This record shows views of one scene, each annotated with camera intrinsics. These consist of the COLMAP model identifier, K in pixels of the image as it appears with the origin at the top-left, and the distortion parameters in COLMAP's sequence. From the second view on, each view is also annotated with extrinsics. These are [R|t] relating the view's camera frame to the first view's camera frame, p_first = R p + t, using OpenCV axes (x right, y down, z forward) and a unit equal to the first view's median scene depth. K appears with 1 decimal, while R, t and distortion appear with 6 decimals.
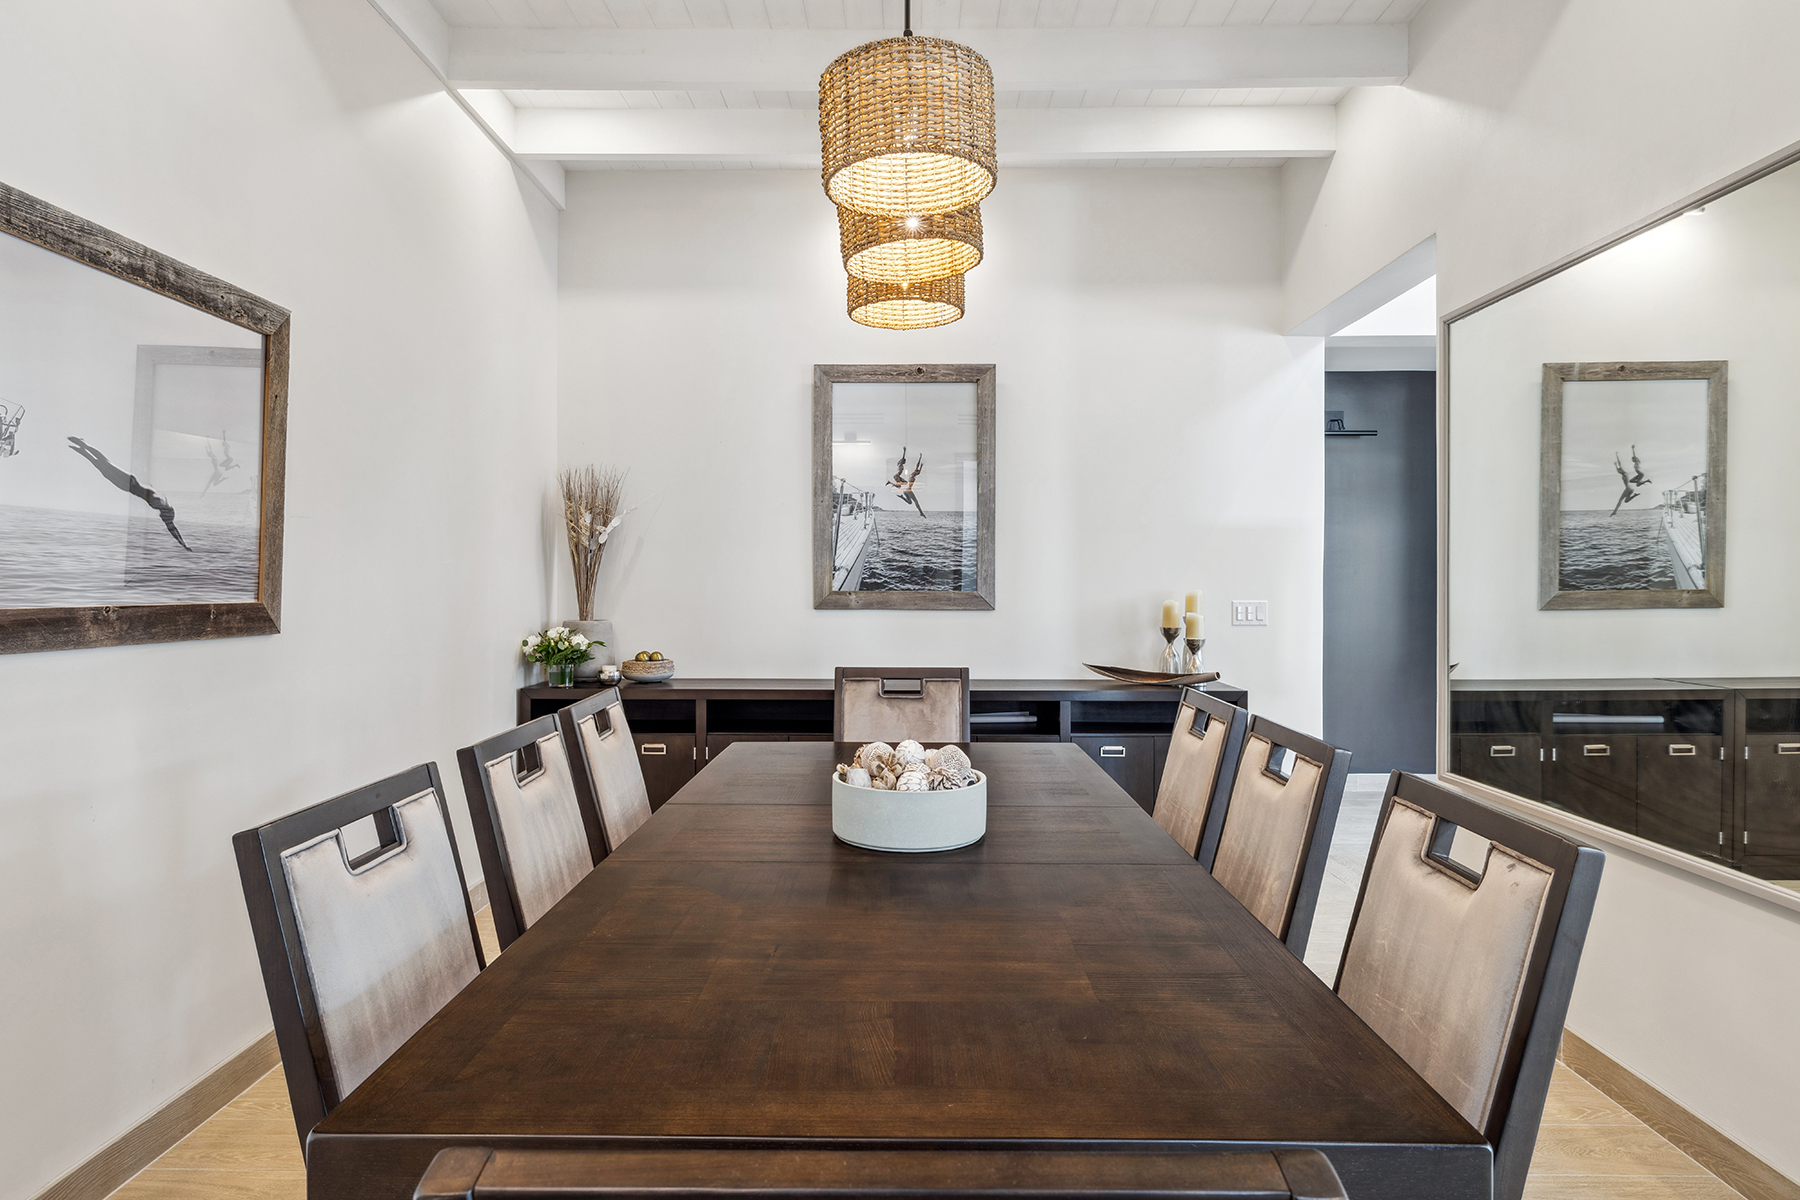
lens RADIAL K [[979.9, 0, 899.6], [0, 979.9, 588.3], [0, 0, 1]] dist [-0.018923, 0.000821]
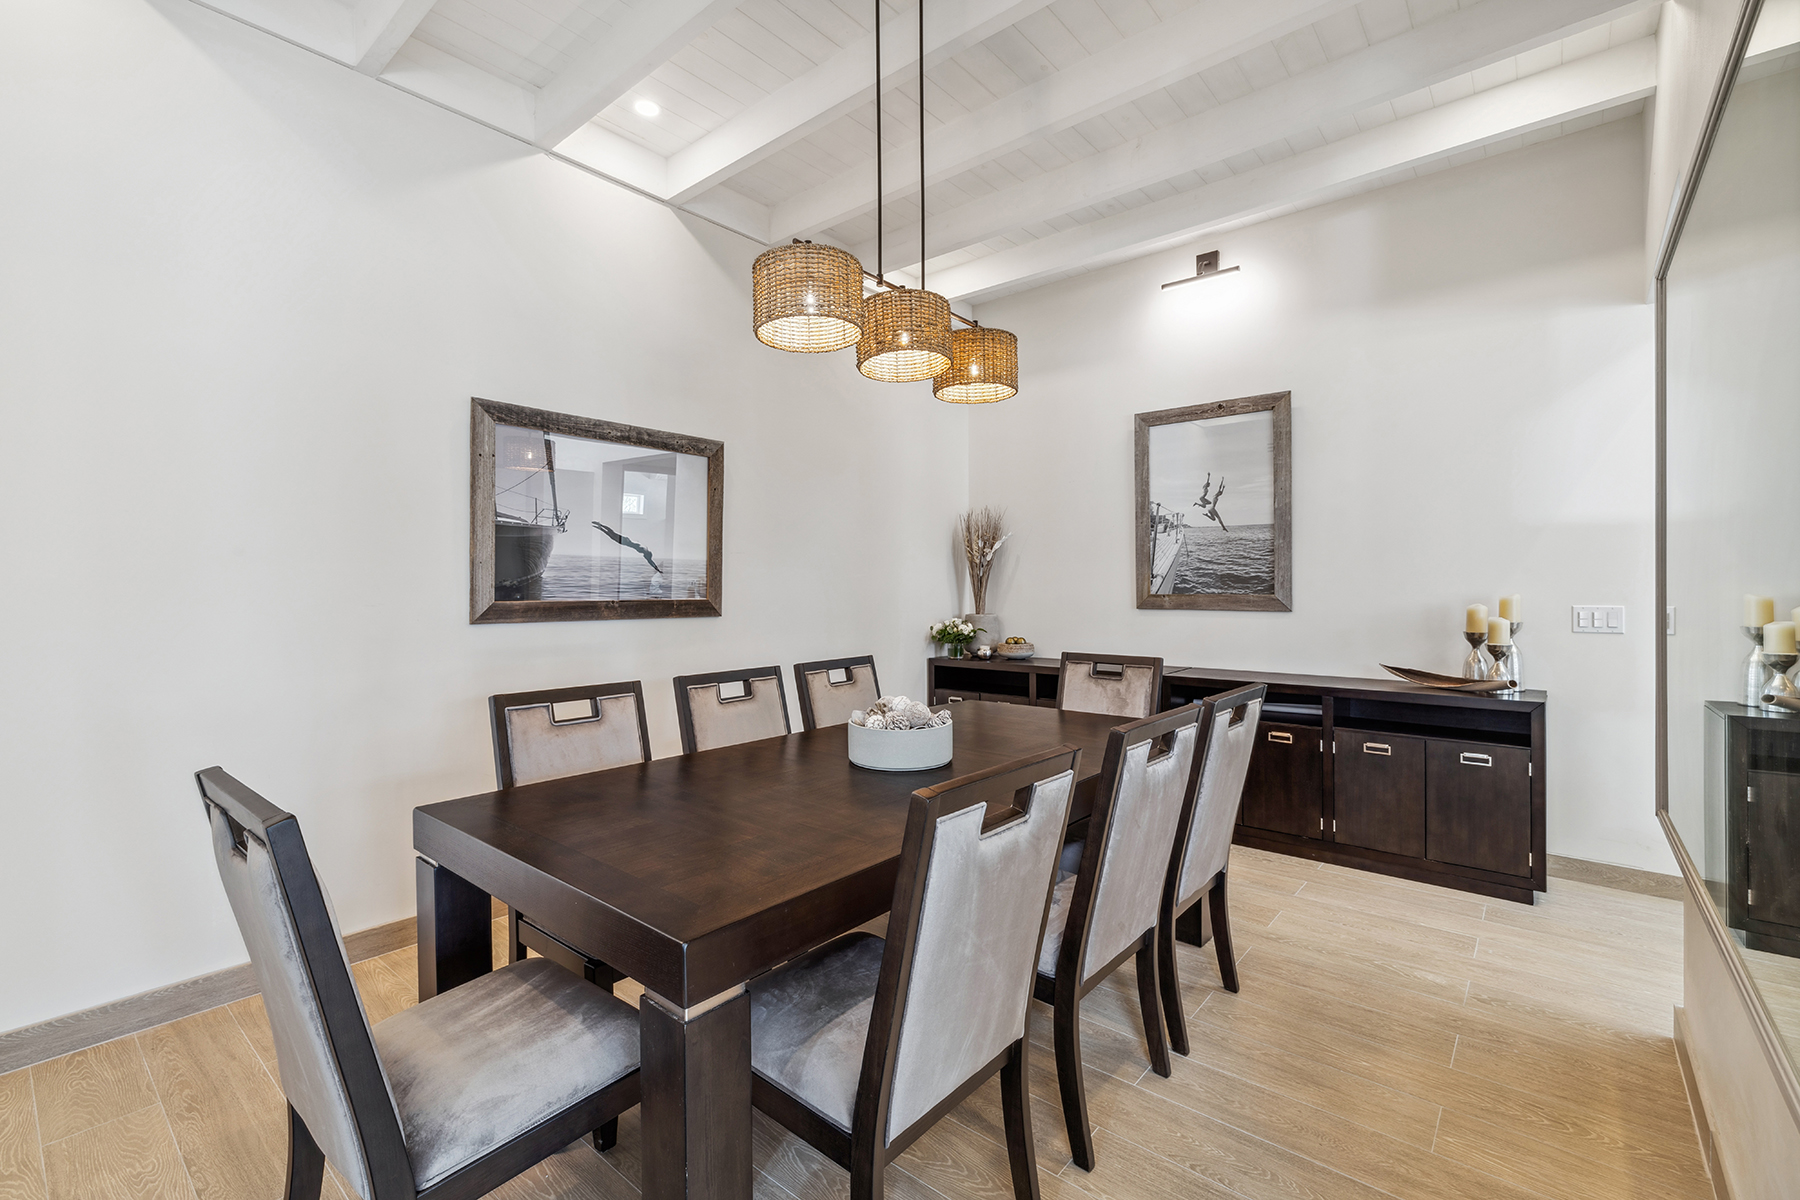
lens RADIAL K [[773.3, 0, 899.2], [0, 773.3, 596.7], [0, 0, 1]] dist [0.003389, 0.000846]
pose [[0.777225, 0.004391, -0.629207, 0.312078], [-0.000270, 0.999978, 0.006645, -0.000495], [0.629222, -0.004995, 0.777209, 0.036469]]
